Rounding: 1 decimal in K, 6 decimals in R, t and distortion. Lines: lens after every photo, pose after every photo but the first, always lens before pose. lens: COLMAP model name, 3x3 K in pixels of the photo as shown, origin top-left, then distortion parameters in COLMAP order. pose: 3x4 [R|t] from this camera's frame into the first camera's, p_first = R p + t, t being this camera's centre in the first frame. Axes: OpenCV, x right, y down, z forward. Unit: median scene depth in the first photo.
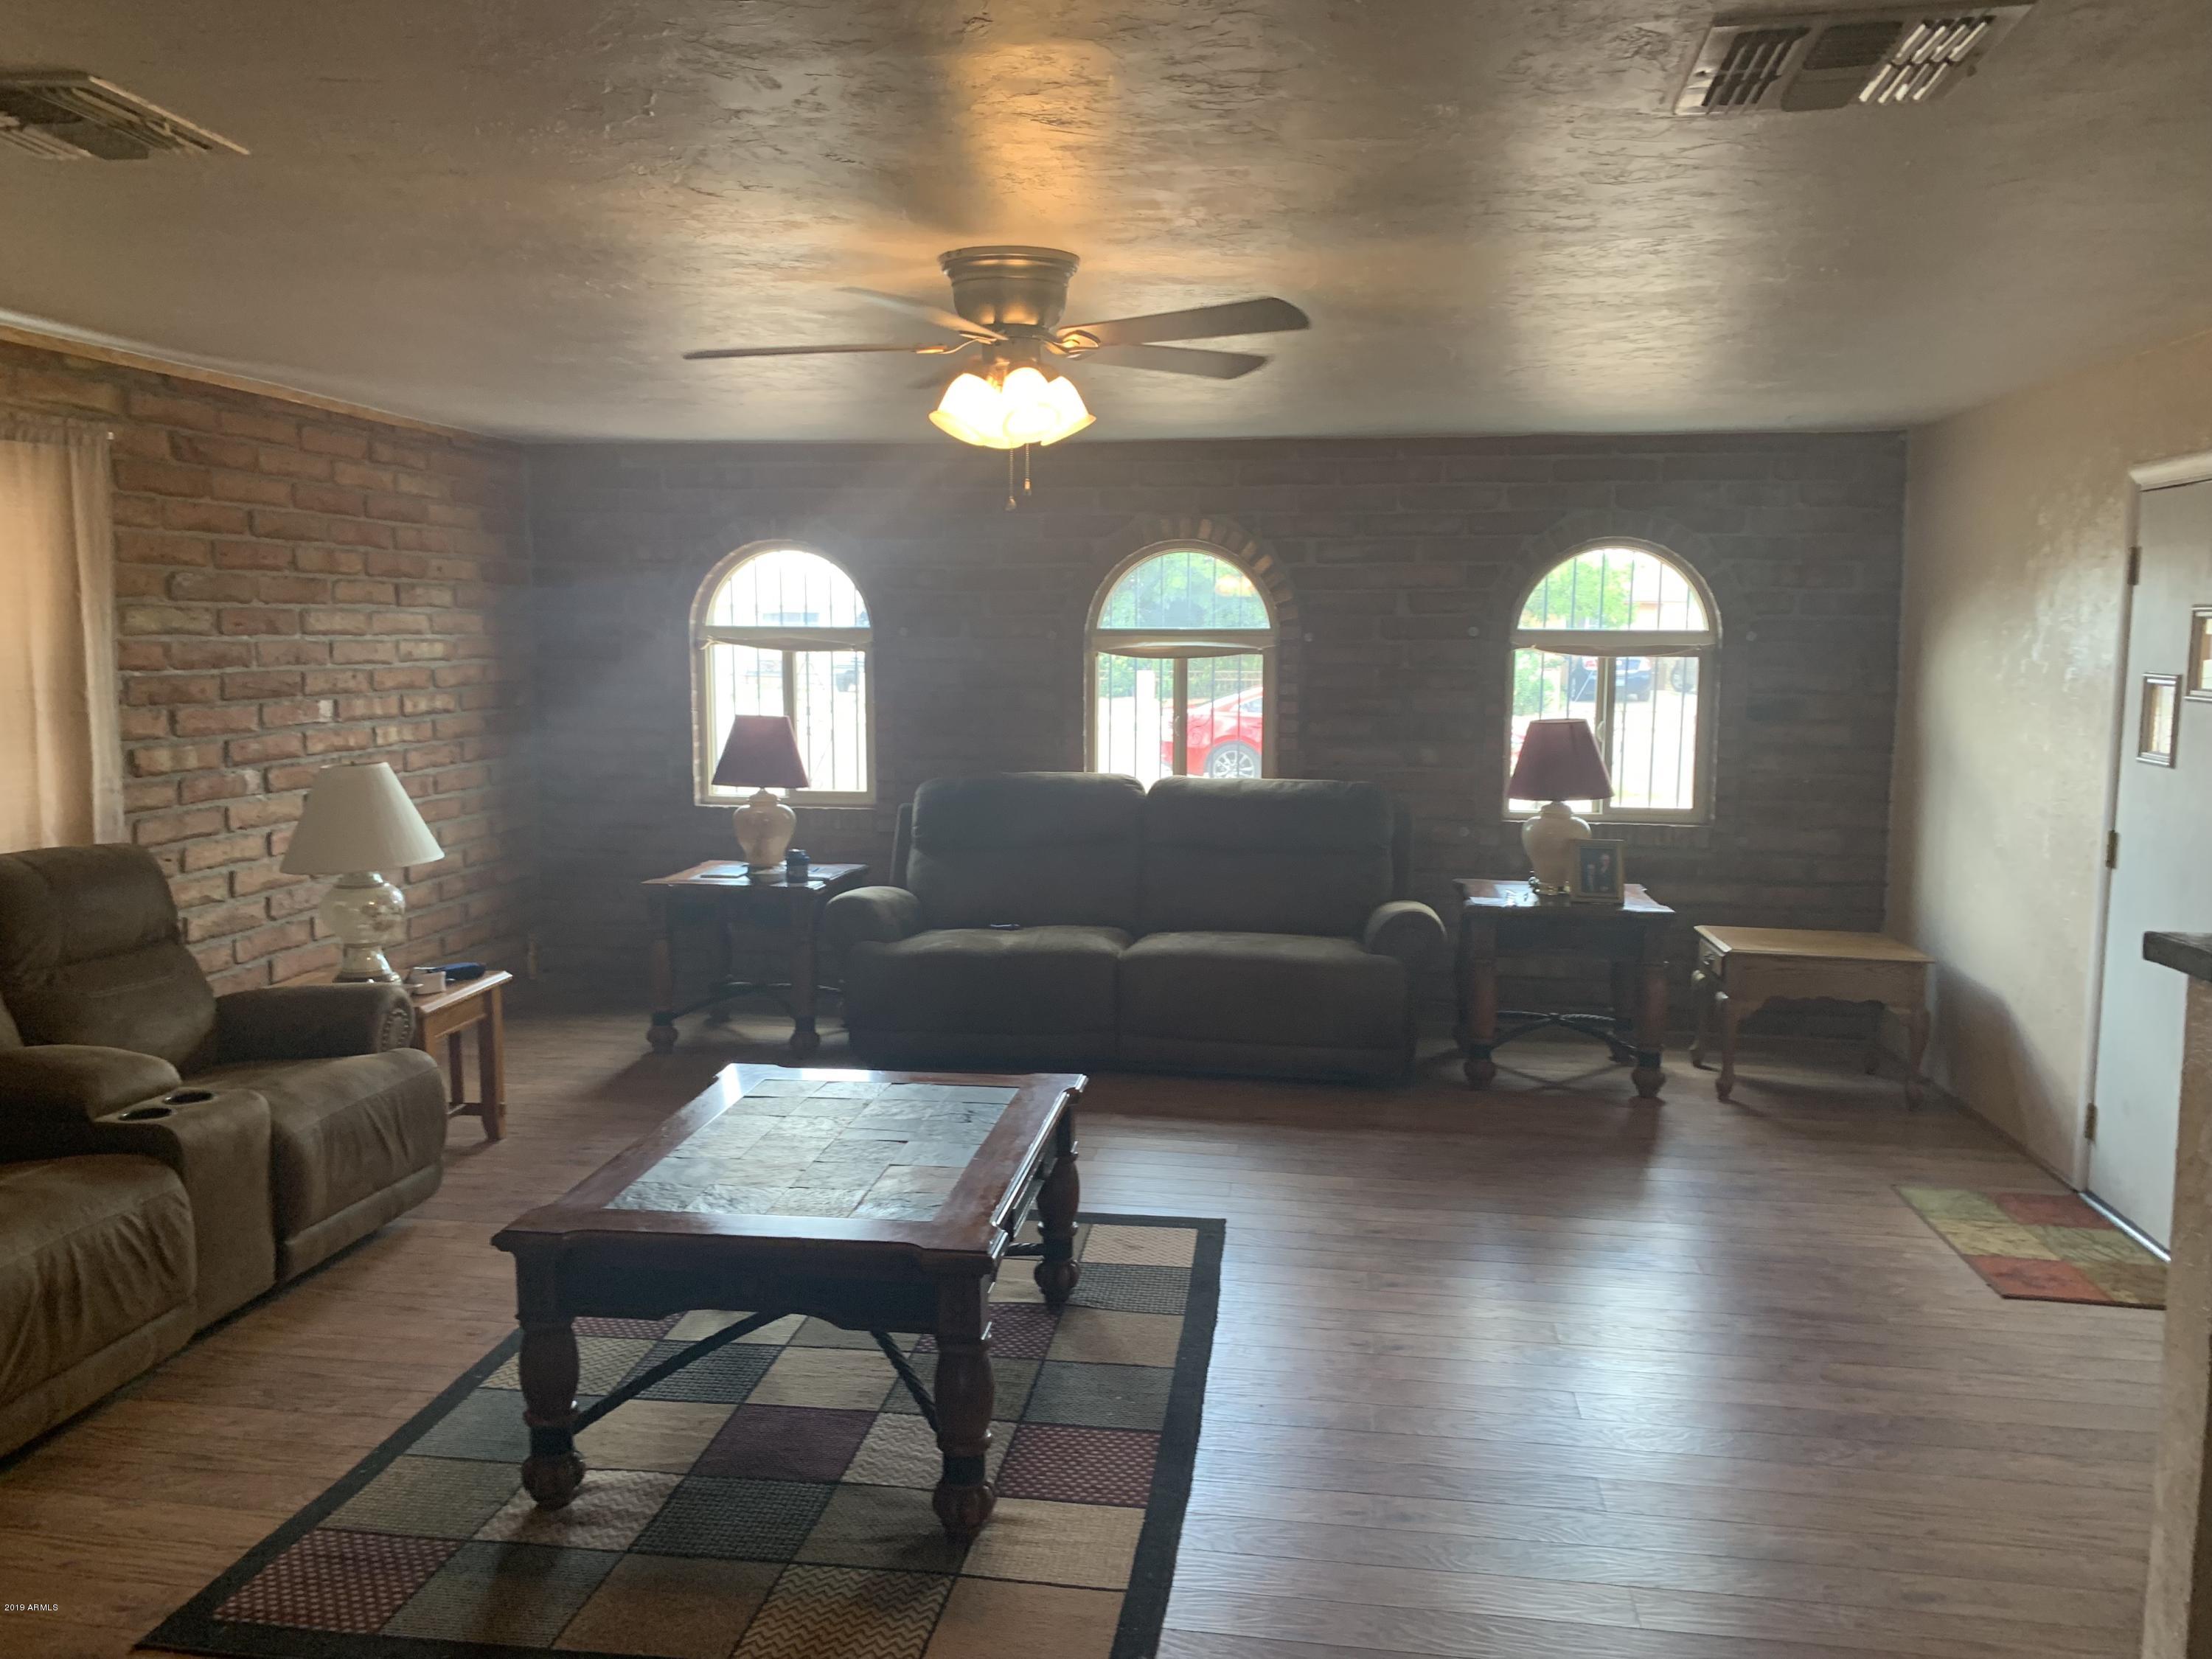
lens RADIAL K [[1693.2, 0, 1080.4], [0, 1693.2, 801.2], [0, 0, 1]] dist [0.033727, -0.036518]
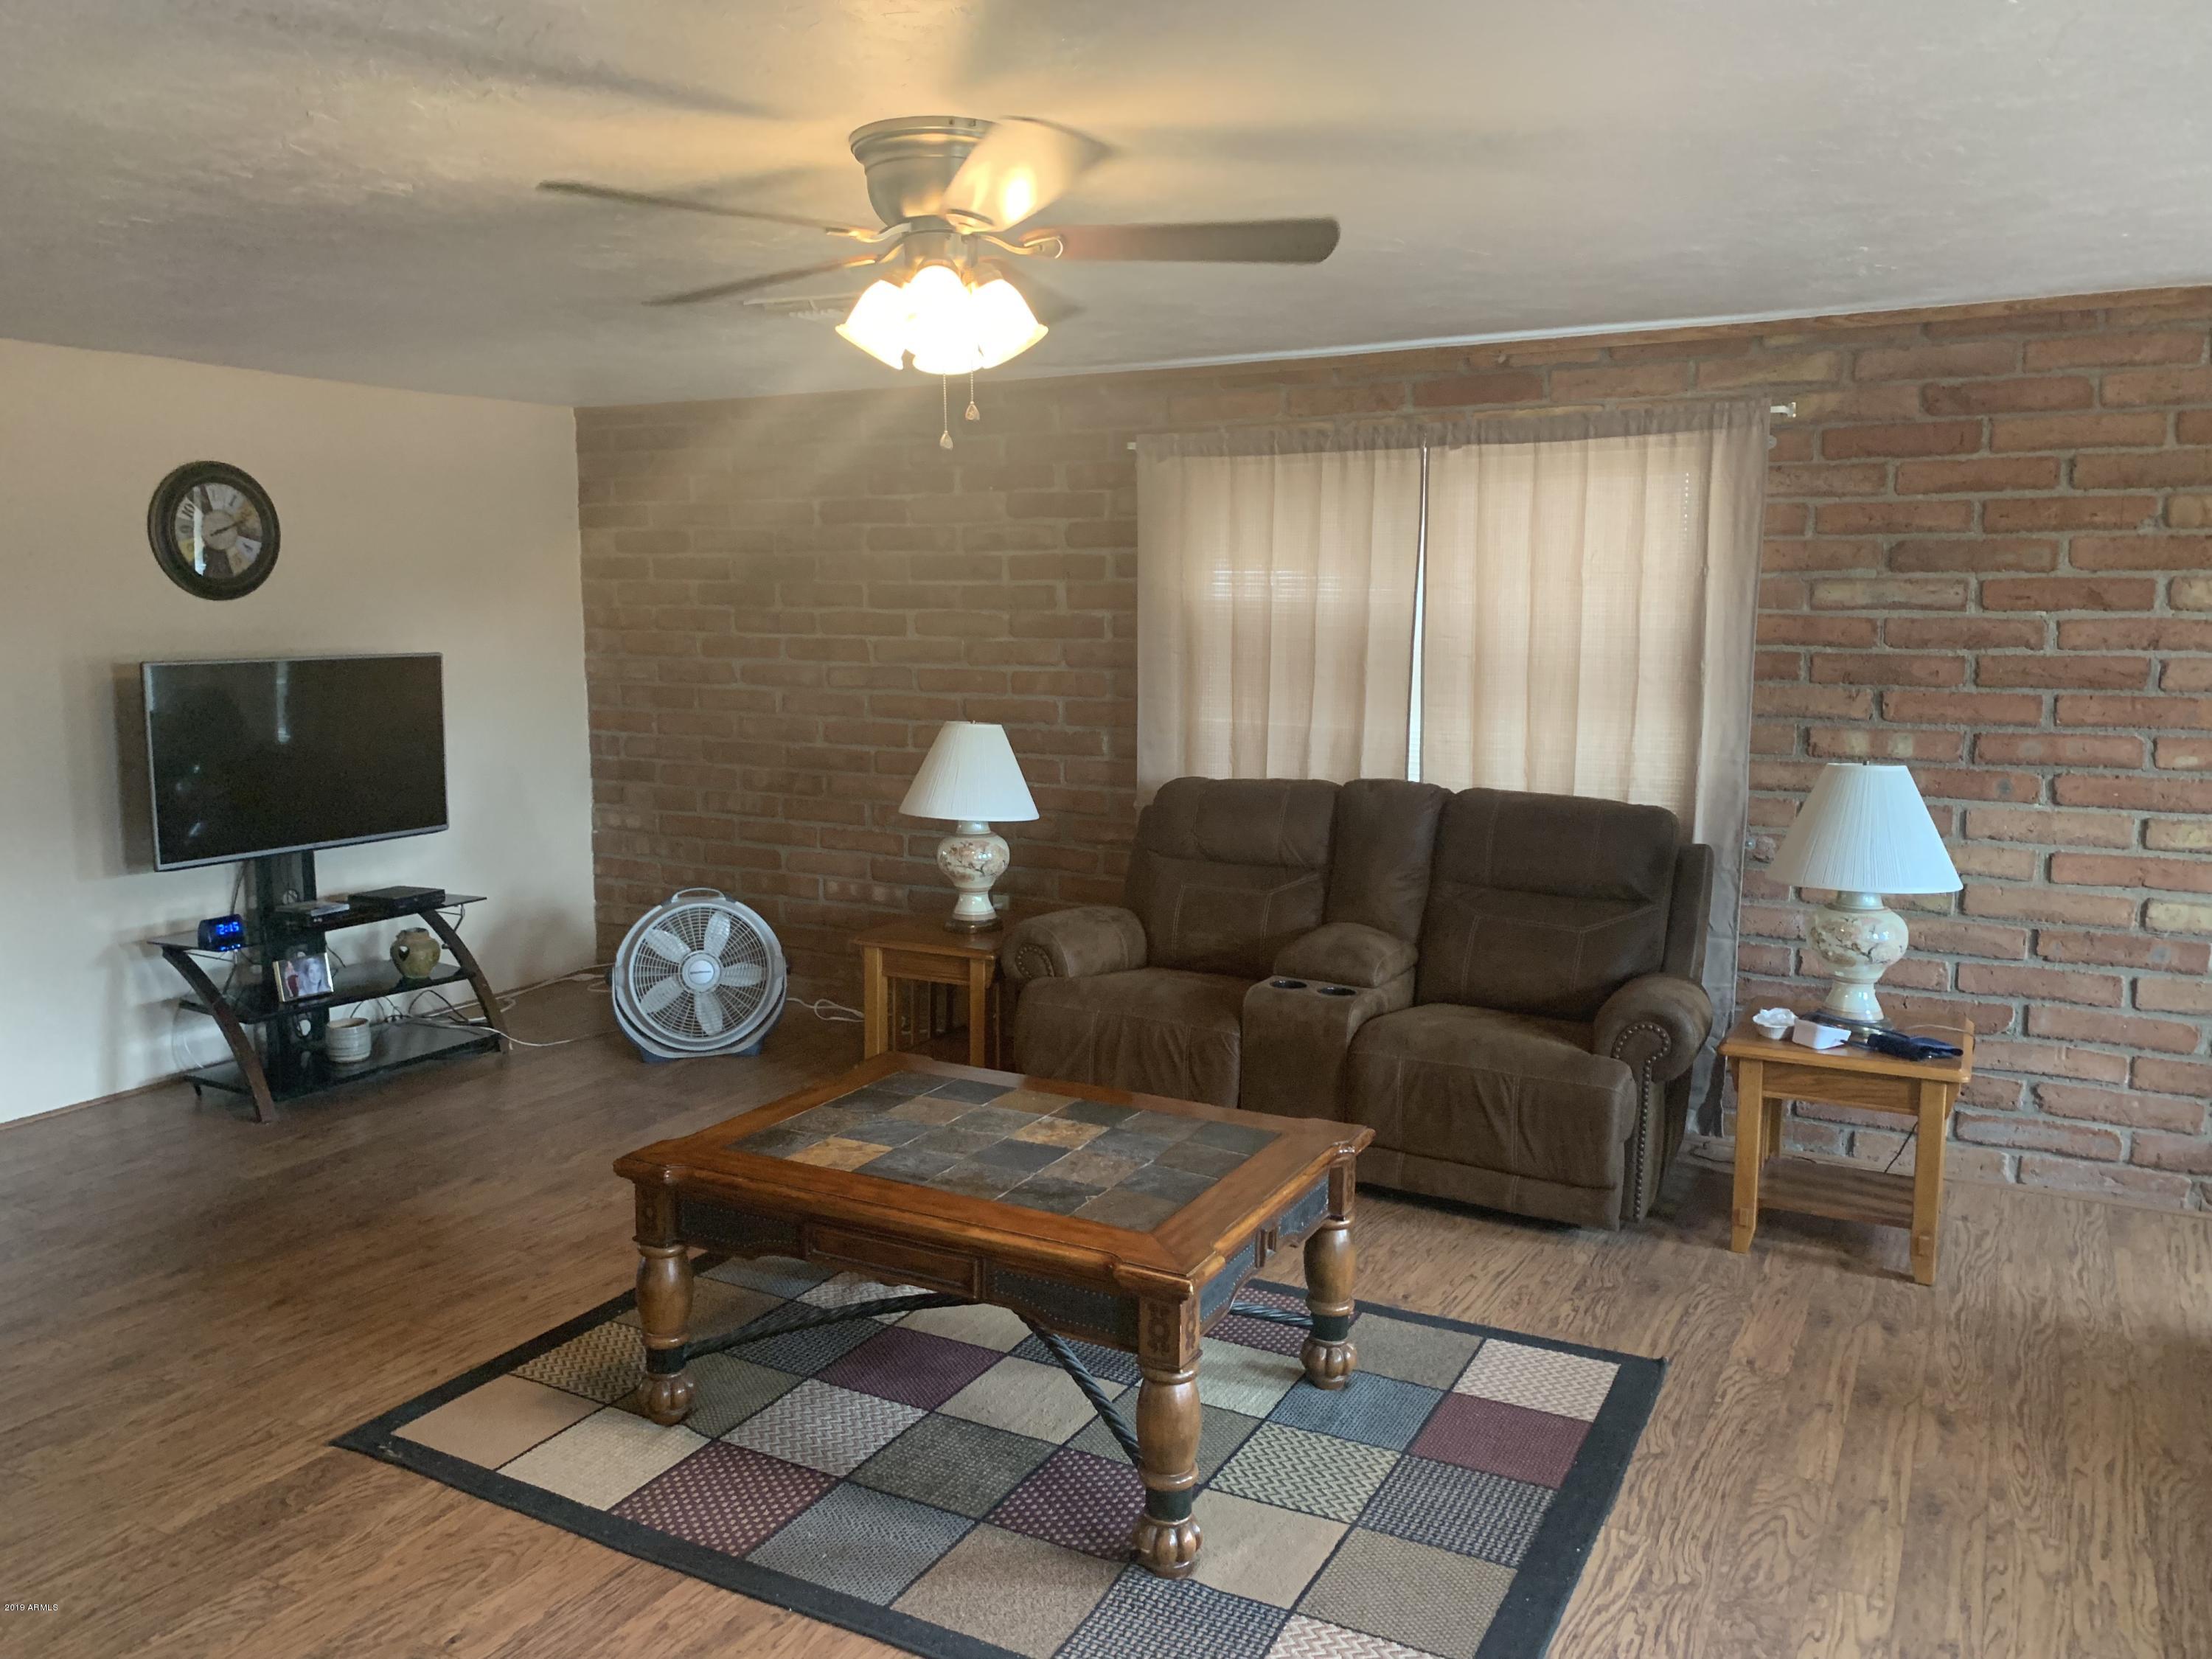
lens RADIAL K [[1693.2, 0, 1098.1], [0, 1693.2, 808.8], [0, 0, 1]] dist [0.033727, -0.036518]
pose [[-0.345746, 0.116646, -0.931050, 0.486455], [-0.091983, 0.983251, 0.157344, -0.098065], [0.933809, 0.140042, -0.329225, 0.924517]]
